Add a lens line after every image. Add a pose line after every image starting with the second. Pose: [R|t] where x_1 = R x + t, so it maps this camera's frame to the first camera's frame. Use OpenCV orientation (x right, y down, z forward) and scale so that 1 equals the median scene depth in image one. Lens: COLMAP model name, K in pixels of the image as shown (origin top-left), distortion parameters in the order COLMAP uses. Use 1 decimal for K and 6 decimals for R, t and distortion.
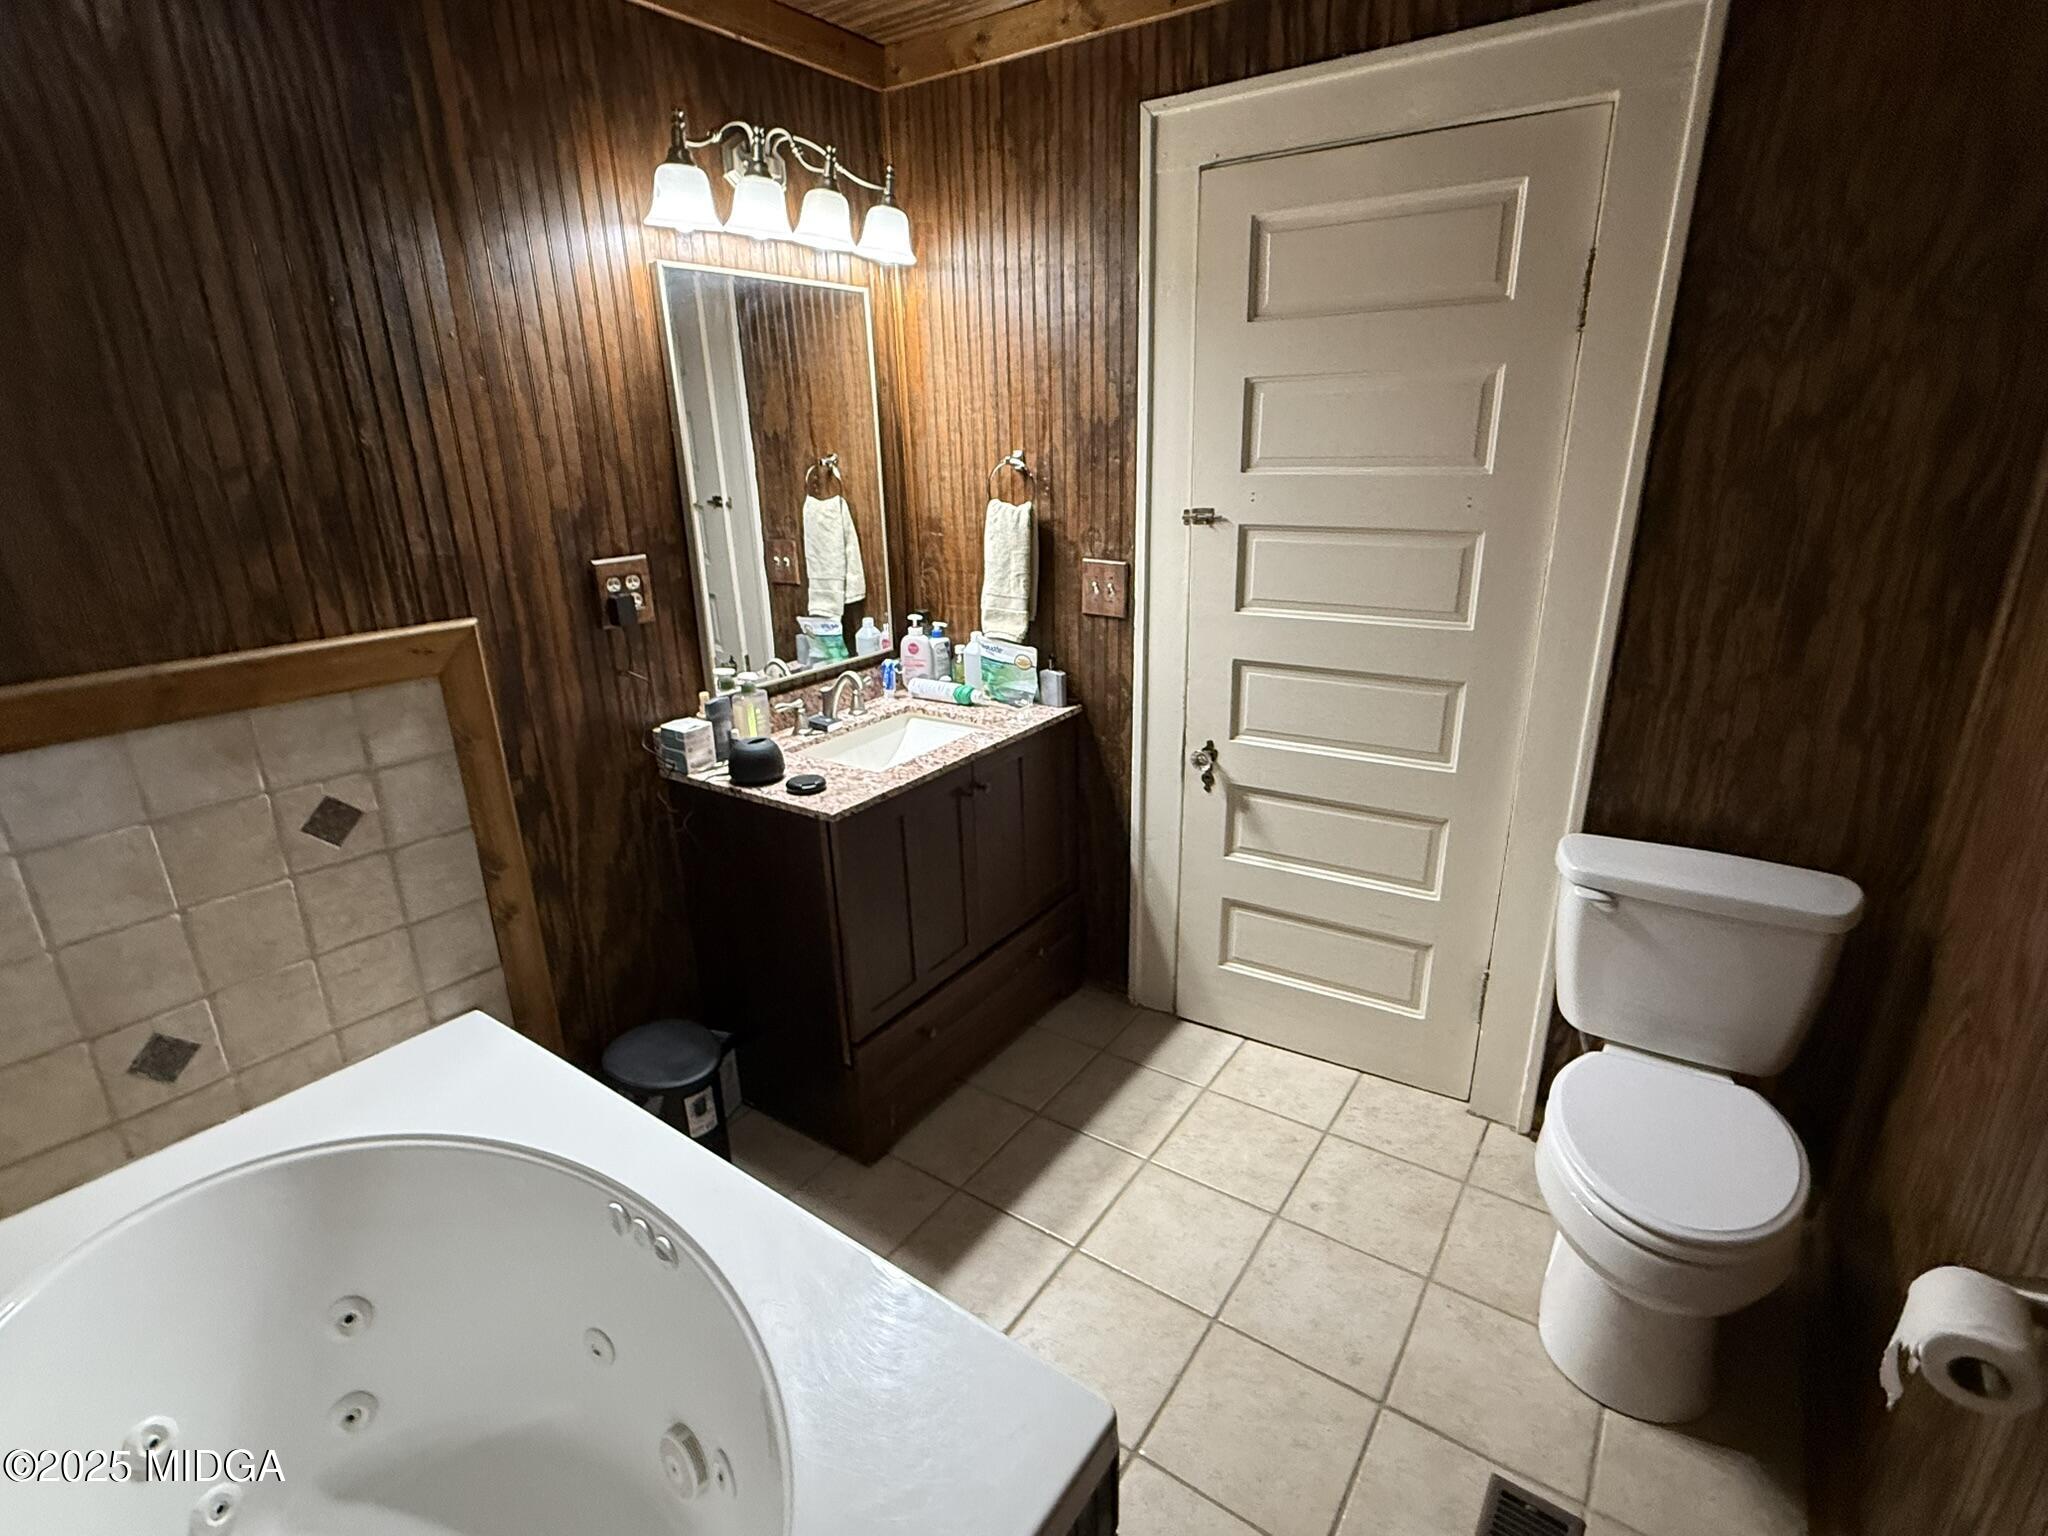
lens RADIAL K [[1002.5, 0, 1030.8], [0, 1002.5, 776.2], [0, 0, 1]] dist [0.000481, 0.000023]
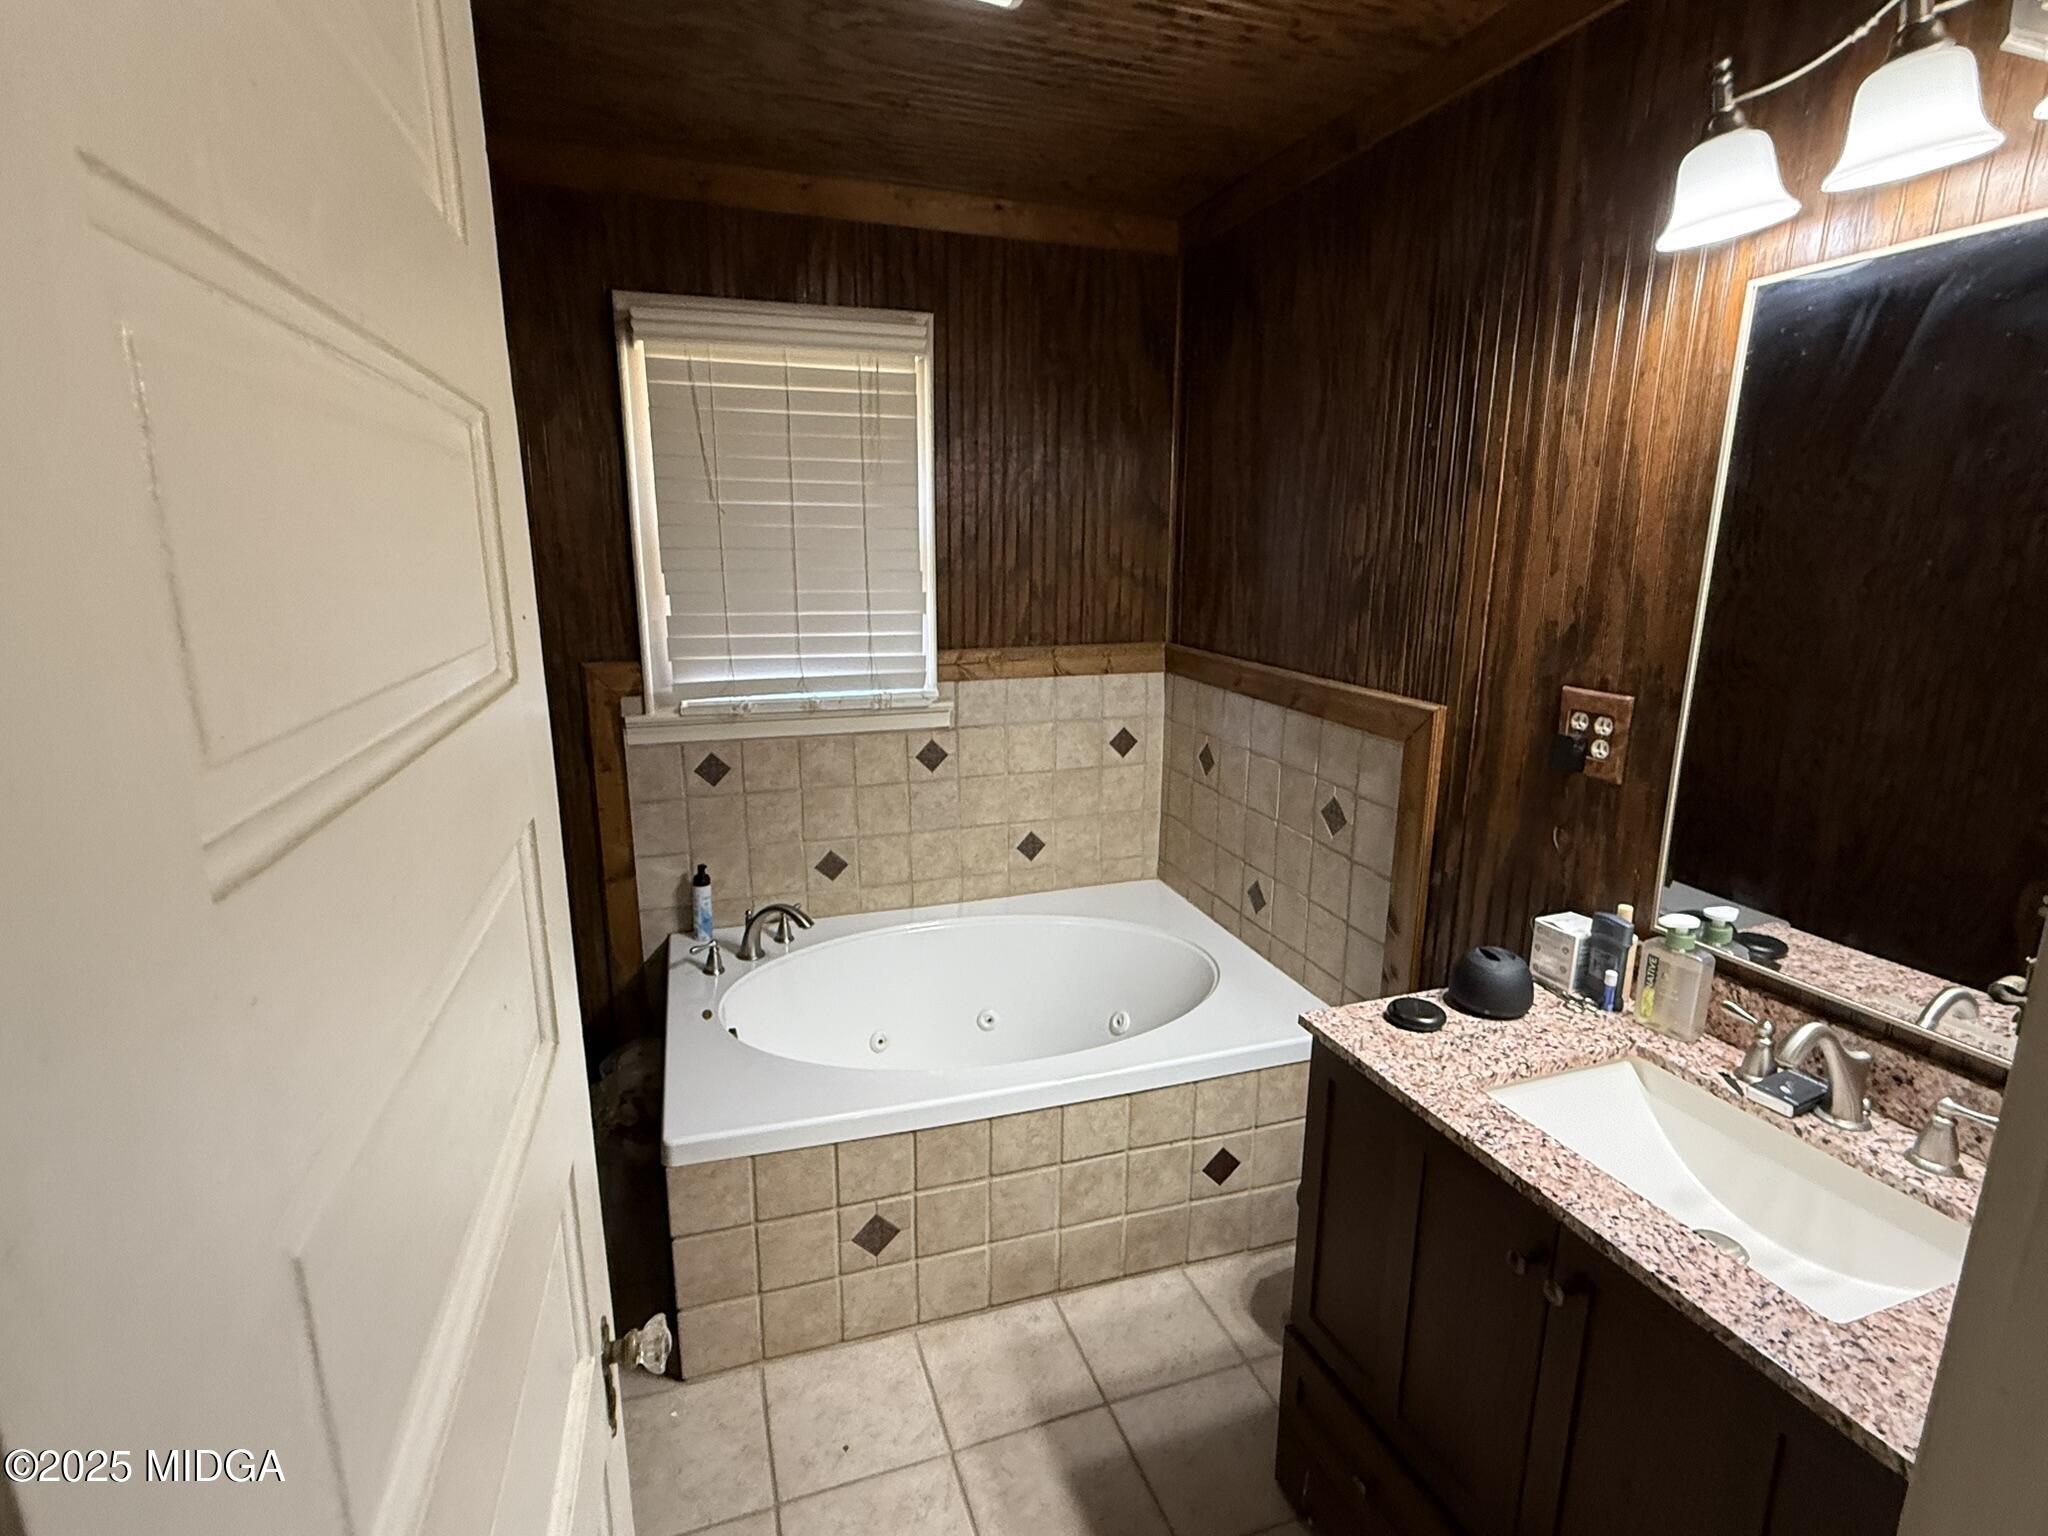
lens RADIAL K [[1002.5, 0, 1028.1], [0, 1002.5, 772.1], [0, 0, 1]] dist [0.000481, 0.000023]
pose [[-0.600477, 0.189152, -0.776948, 0.510119], [-0.256806, 0.874535, 0.411387, -0.400610], [0.757283, 0.446553, -0.476563, 1.152987]]
